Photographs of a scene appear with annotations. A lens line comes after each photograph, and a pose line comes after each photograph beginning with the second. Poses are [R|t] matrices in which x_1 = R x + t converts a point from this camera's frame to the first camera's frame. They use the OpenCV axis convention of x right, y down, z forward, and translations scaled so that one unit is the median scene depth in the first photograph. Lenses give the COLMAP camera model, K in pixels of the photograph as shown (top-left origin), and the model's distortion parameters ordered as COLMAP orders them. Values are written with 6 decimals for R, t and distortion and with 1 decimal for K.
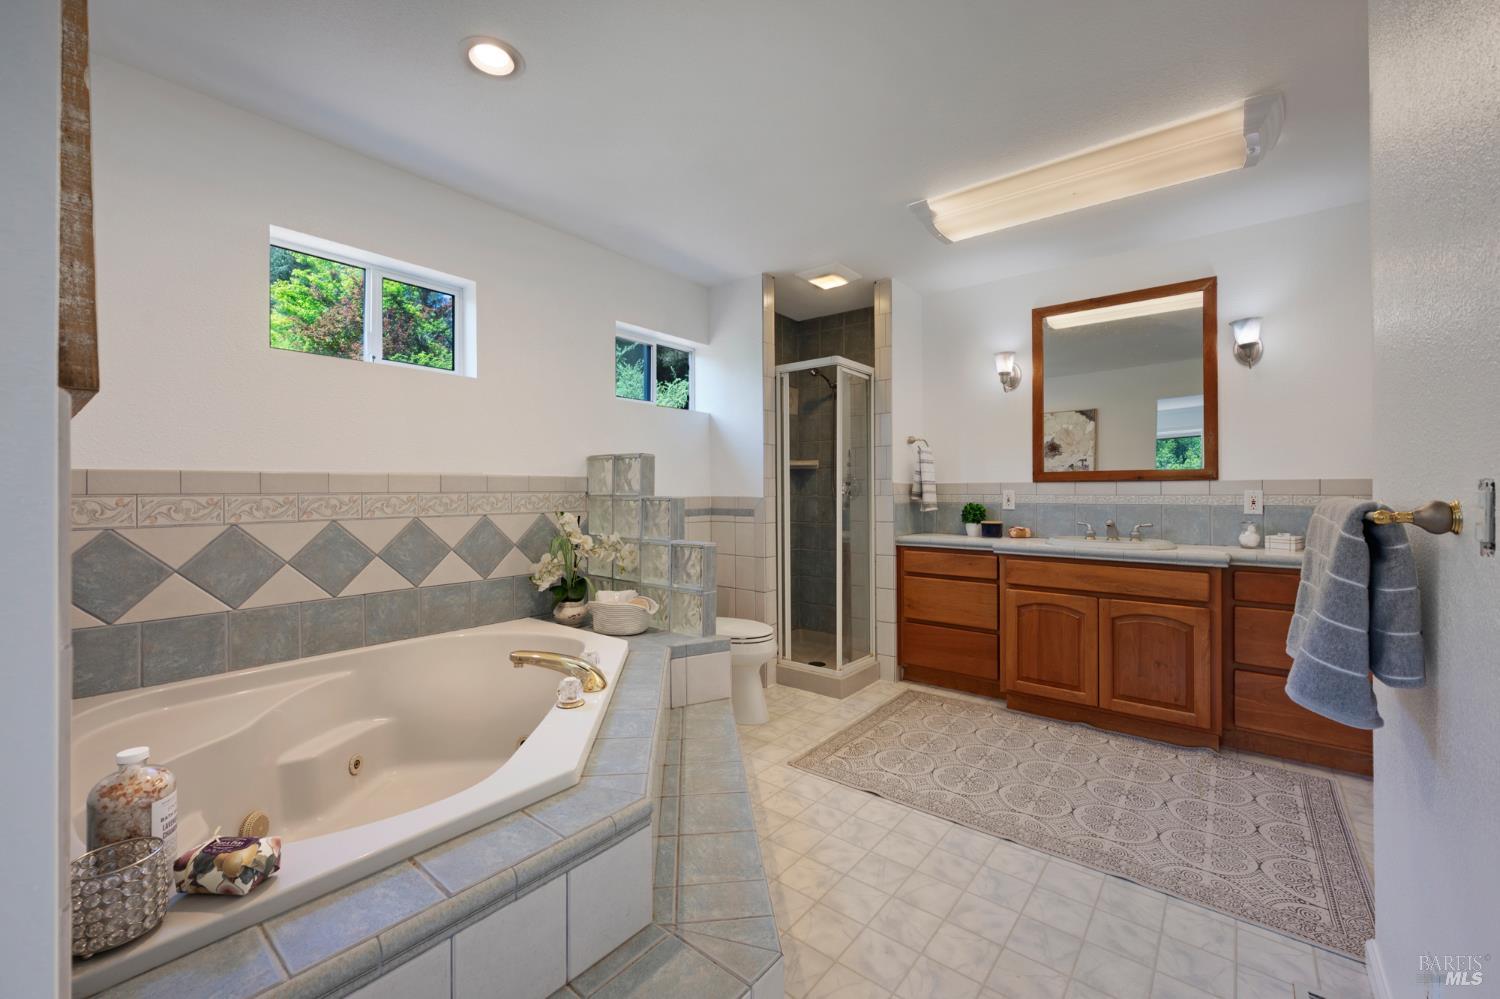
lens RADIAL K [[605.0, 0, 739.1], [0, 605.0, 495.0], [0, 0, 1]] dist [-0.004541, -0.000119]
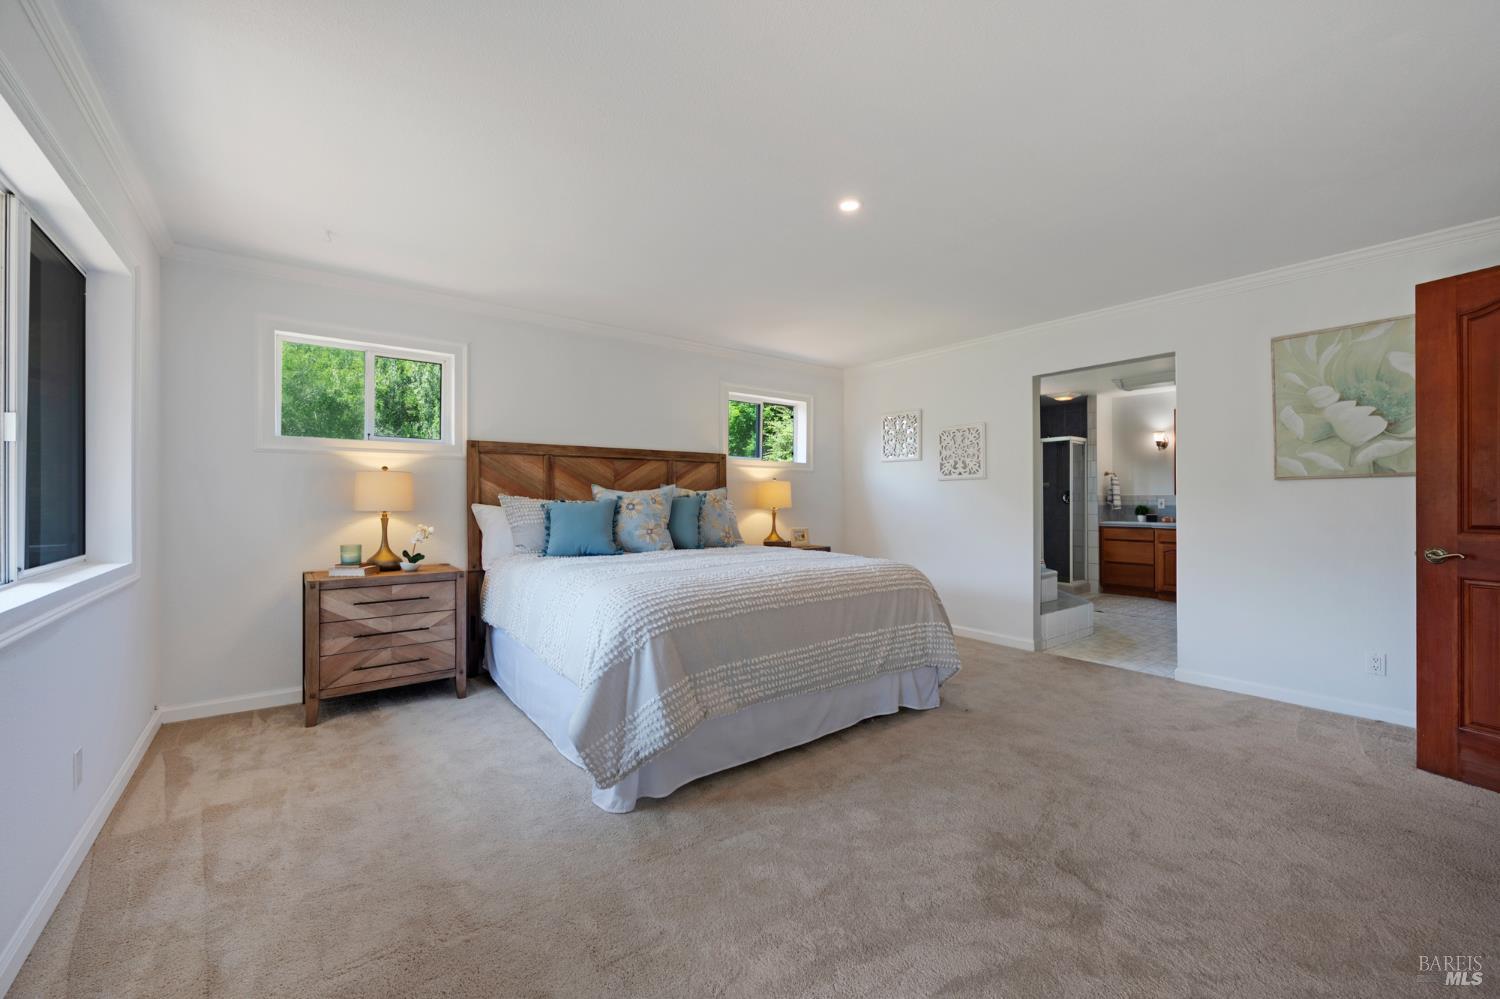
lens RADIAL K [[605.0, 0, 741.8], [0, 605.0, 502.8], [0, 0, 1]] dist [-0.004541, -0.000119]
pose [[0.972588, -0.000685, -0.232535, -0.437355], [0.002013, 0.999983, 0.005472, -0.008408], [0.232527, -0.005790, 0.972573, -1.257373]]
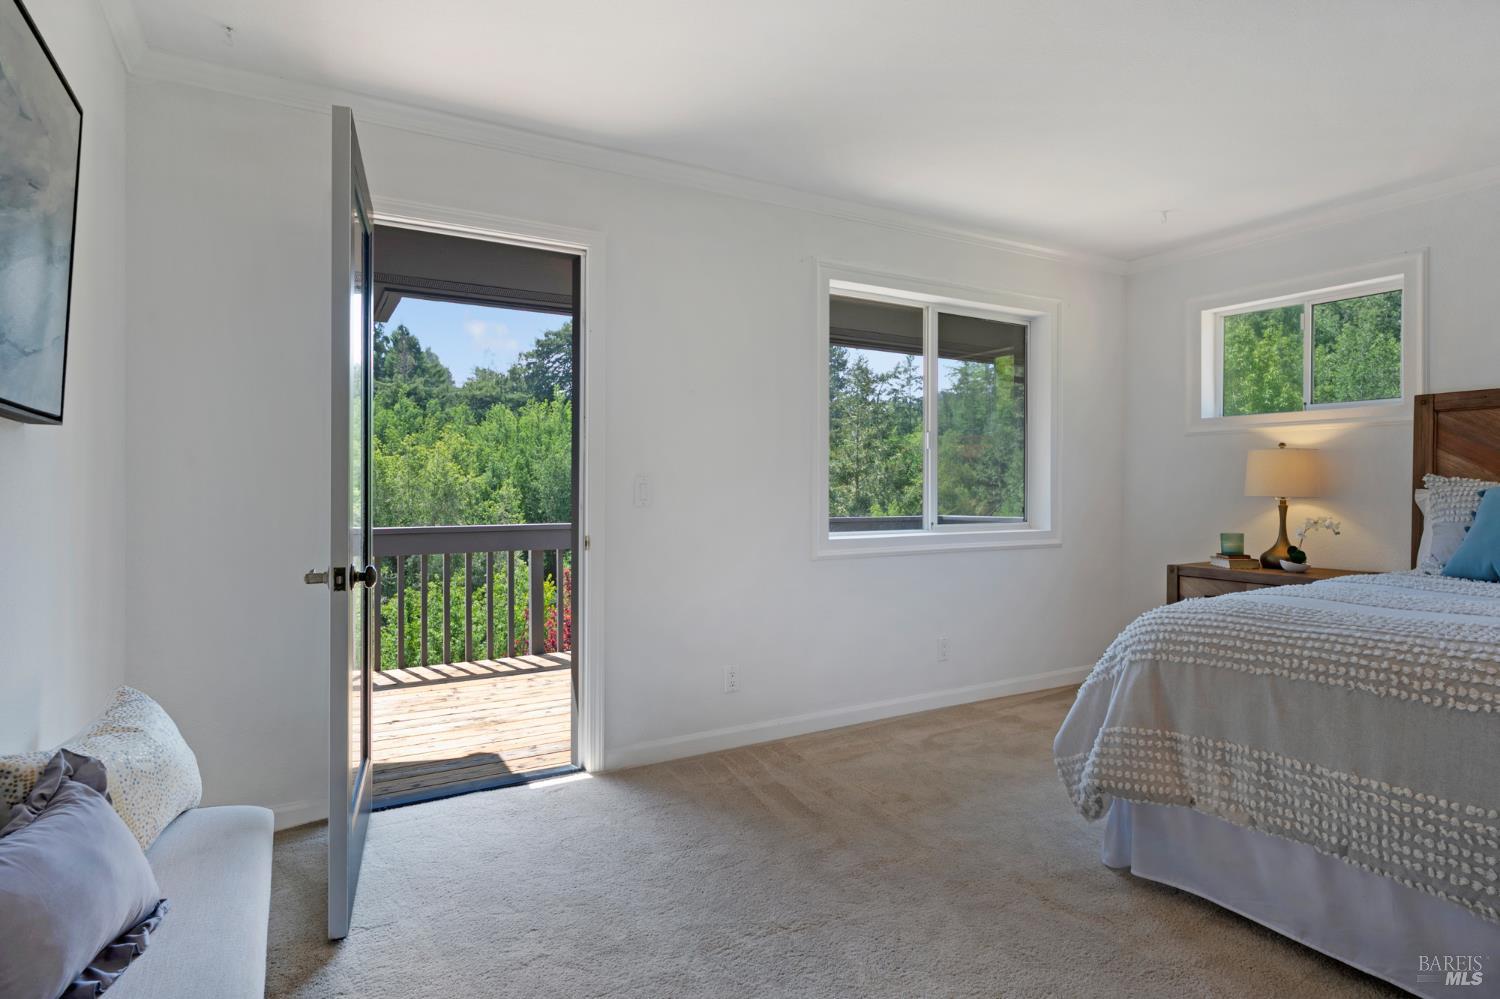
lens RADIAL K [[802.8, 0, 738.5], [0, 802.8, 486.5], [0, 0, 1]] dist [-0.005283, -0.000918]
pose [[-0.372677, 0.001933, -0.927959, 0.090659], [-0.000098, 0.999998, 0.002123, -0.006887], [0.927961, 0.000882, -0.372676, -0.665626]]
